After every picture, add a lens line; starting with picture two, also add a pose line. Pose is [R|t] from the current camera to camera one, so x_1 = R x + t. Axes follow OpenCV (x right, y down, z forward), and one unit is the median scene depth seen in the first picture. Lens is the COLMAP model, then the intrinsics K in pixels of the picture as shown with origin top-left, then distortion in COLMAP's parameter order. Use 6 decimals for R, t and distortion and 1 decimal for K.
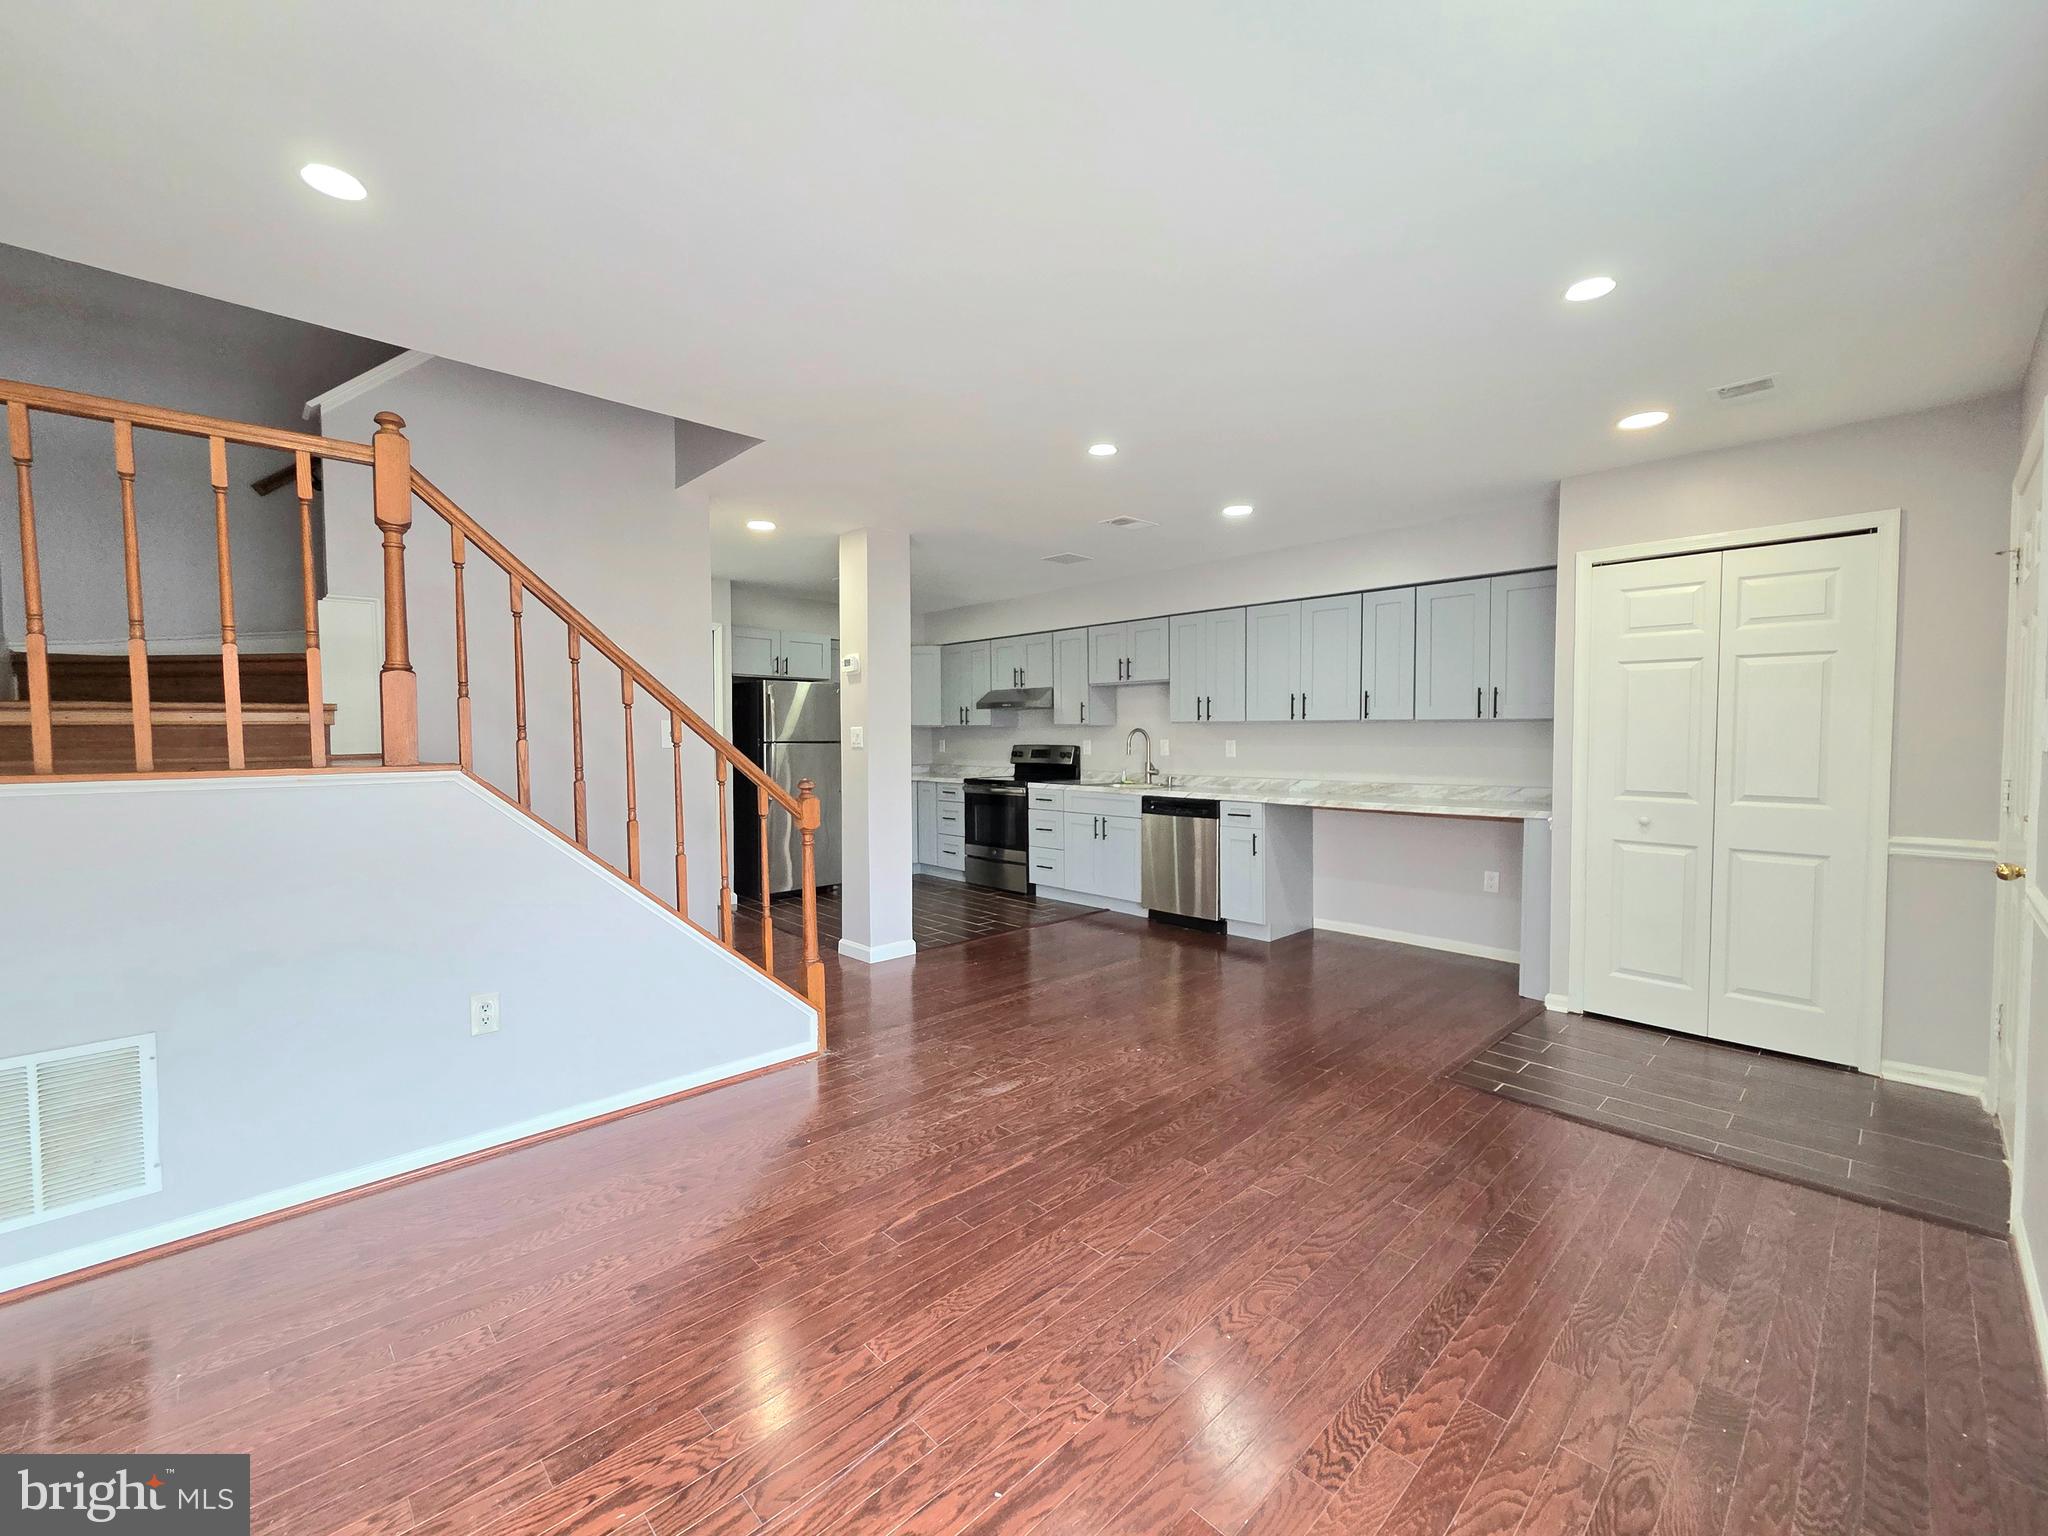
lens RADIAL K [[837.2, 0, 1015.4], [0, 837.2, 757.2], [0, 0, 1]] dist [0.008351, -0.002146]
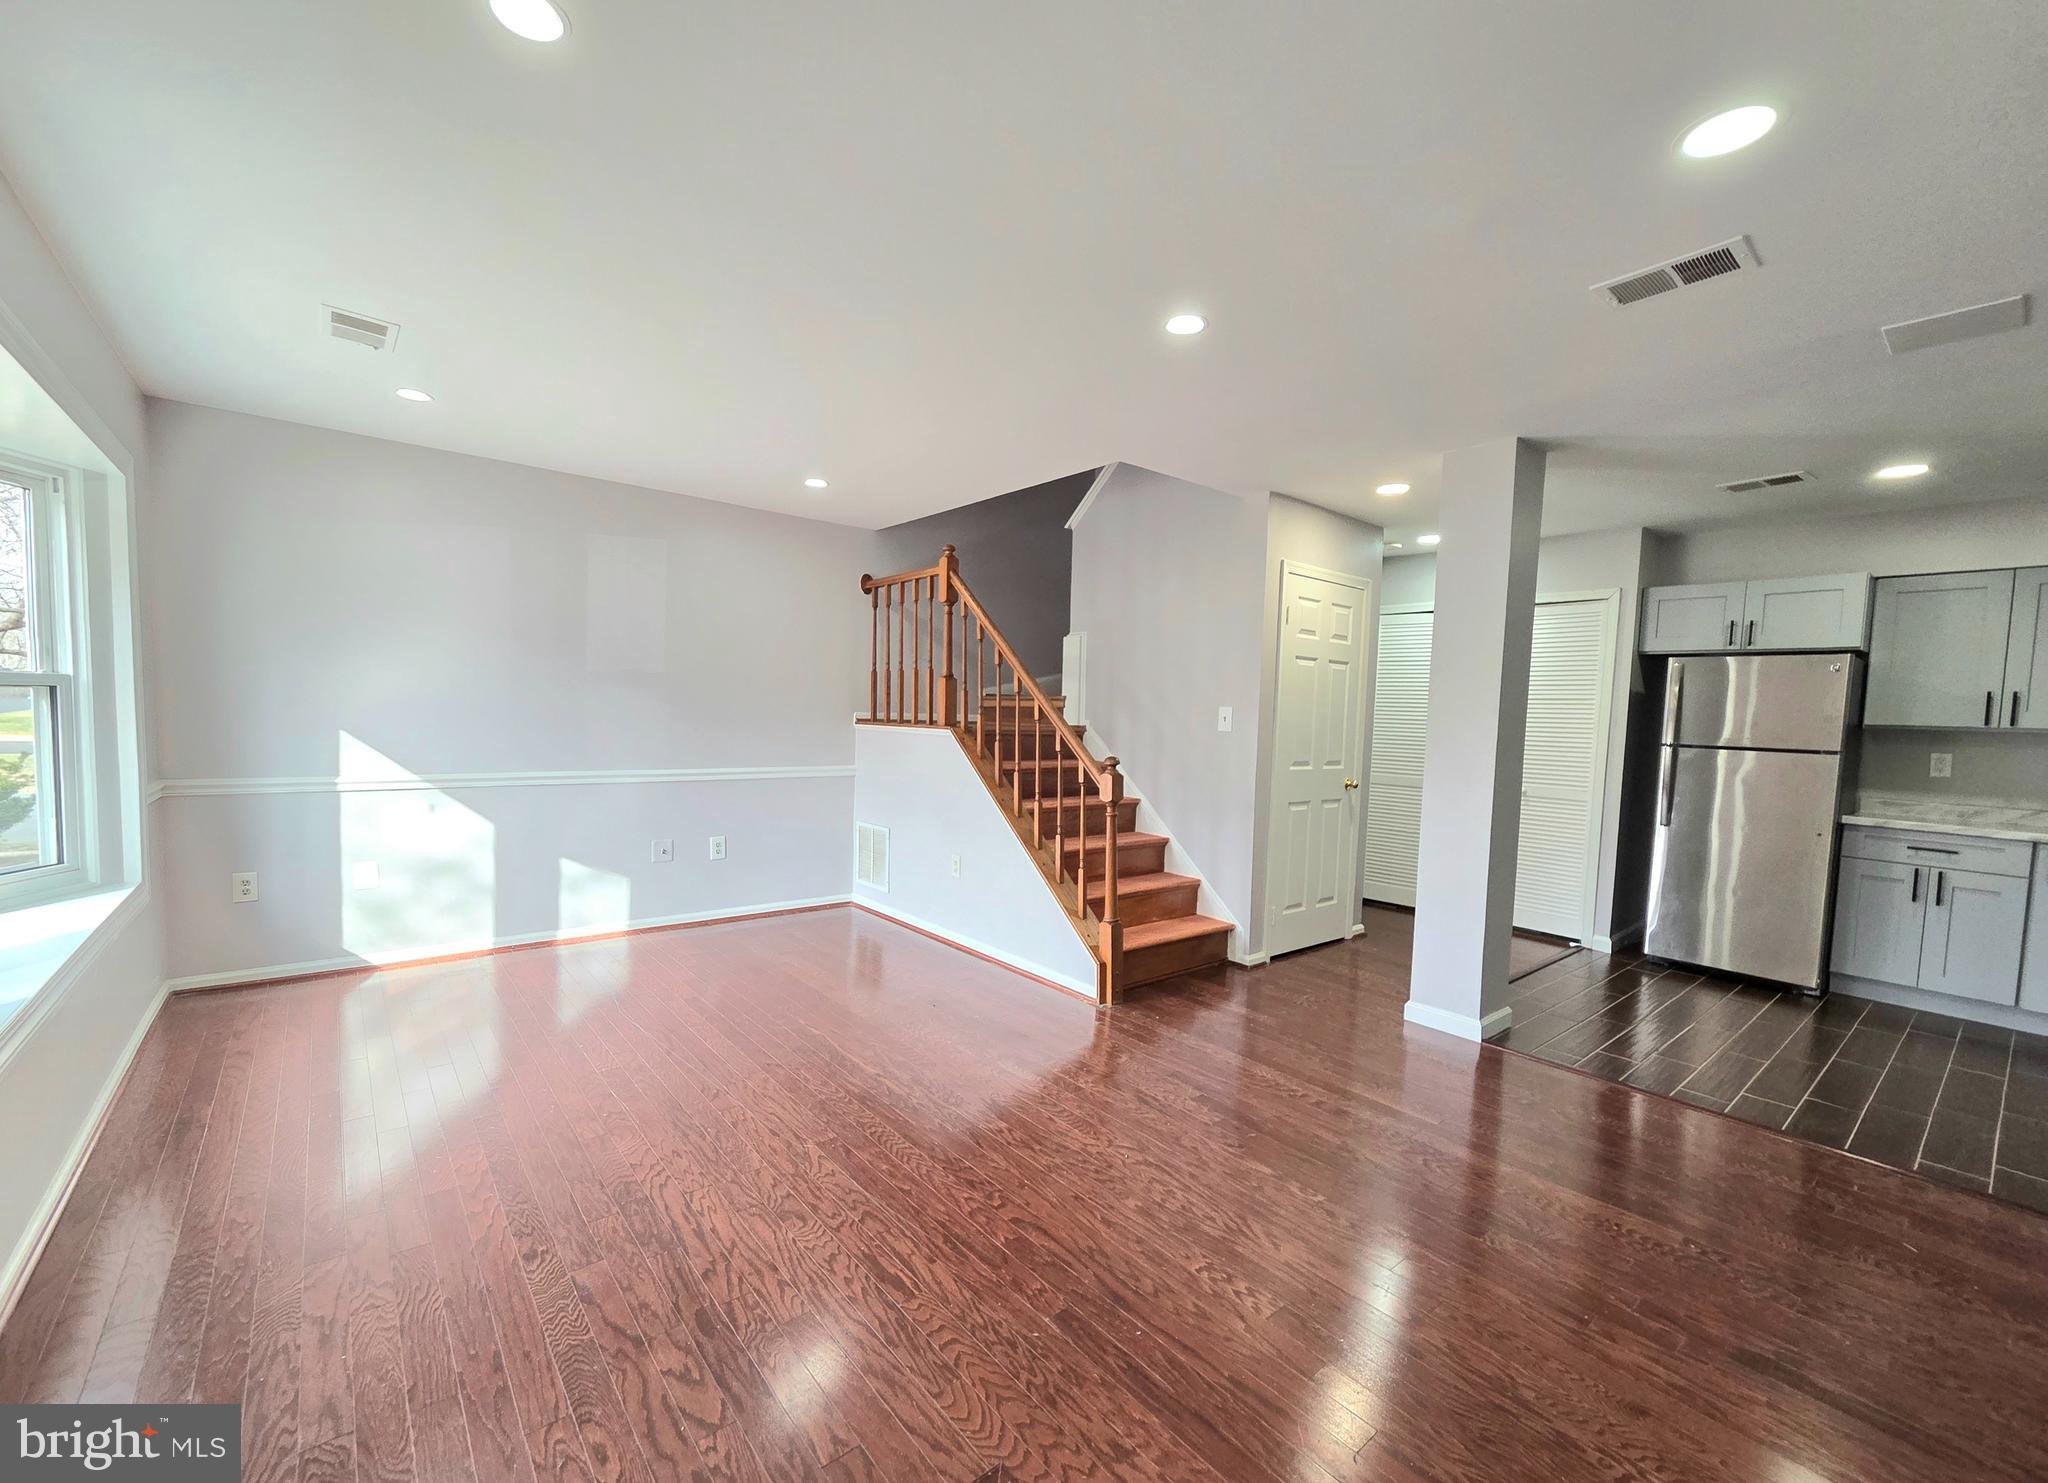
lens RADIAL K [[838.1, 0, 1018.9], [0, 838.1, 763.2], [0, 0, 1]] dist [0.008284, -0.001777]
pose [[-0.068703, 0.061557, -0.995736, 0.488381], [-0.059906, 0.996039, 0.065709, -0.018103], [0.995837, 0.064165, -0.064743, 0.532581]]
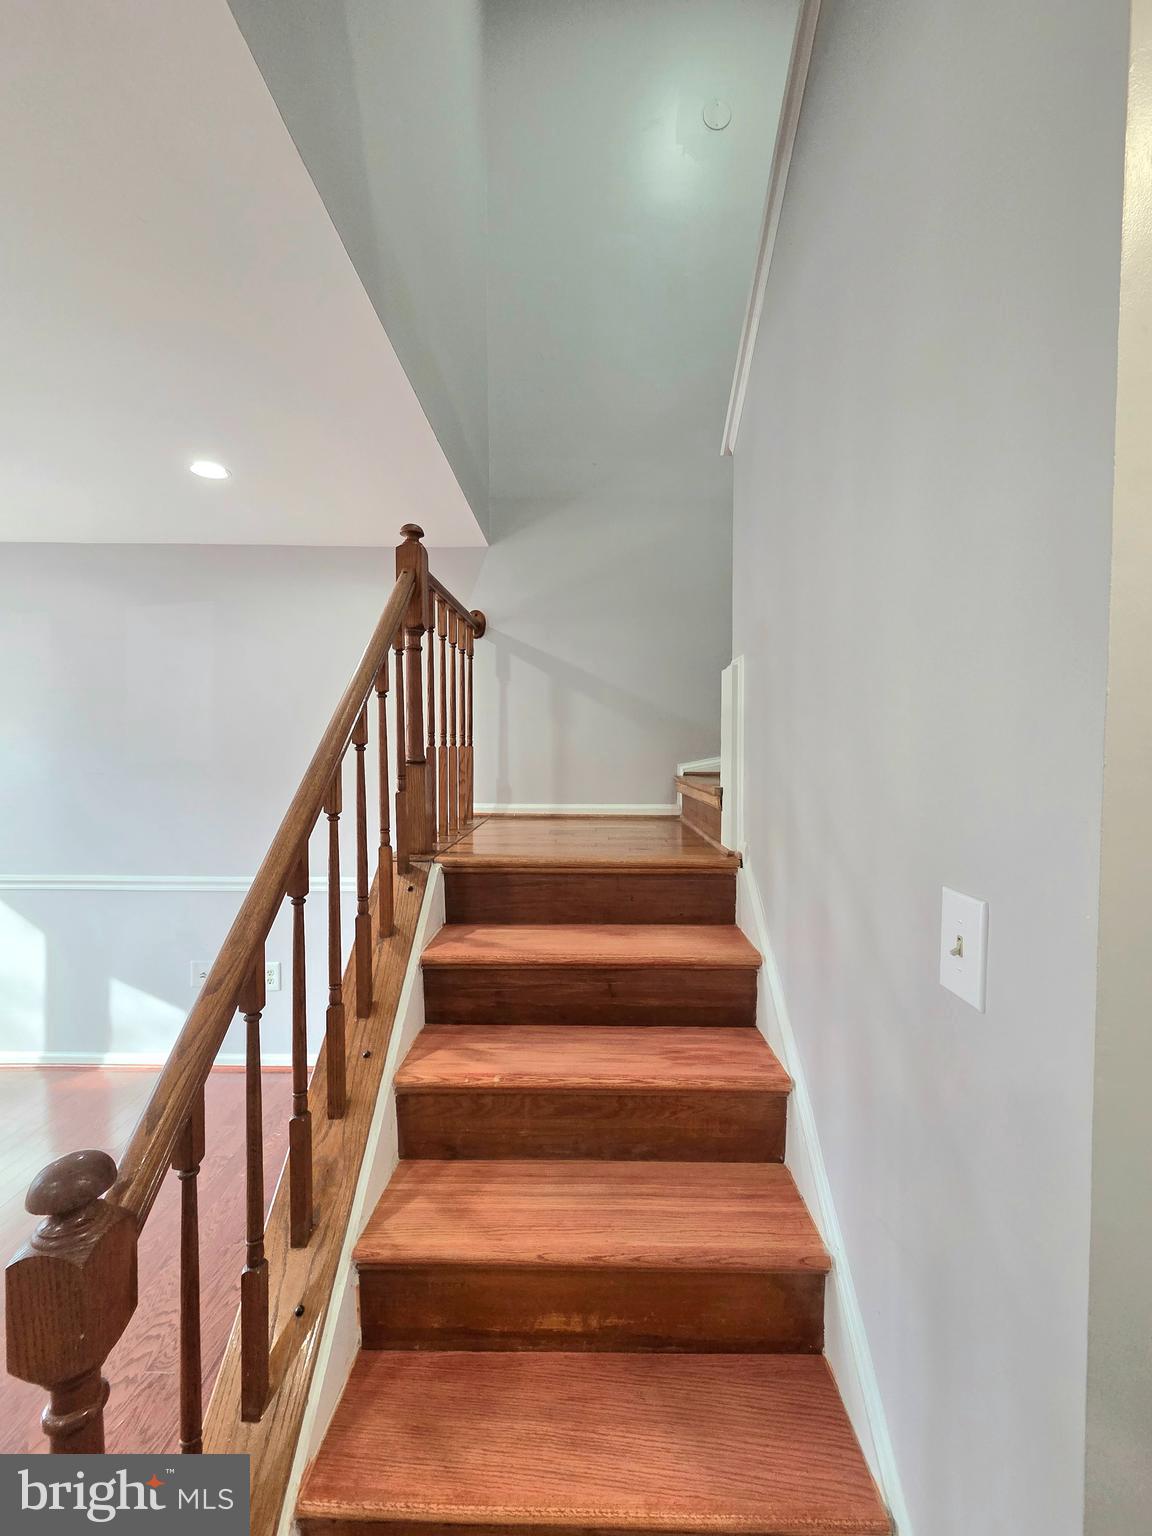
lens RADIAL K [[627.9, 0, 563.2], [0, 627.9, 769.5], [0, 0, 1]] dist [0.008351, -0.002146]
pose [[-0.708284, 0.042592, -0.704642, -0.116882], [-0.009119, 0.997543, 0.069462, -0.066044], [0.705869, 0.055624, -0.706155, 0.697859]]
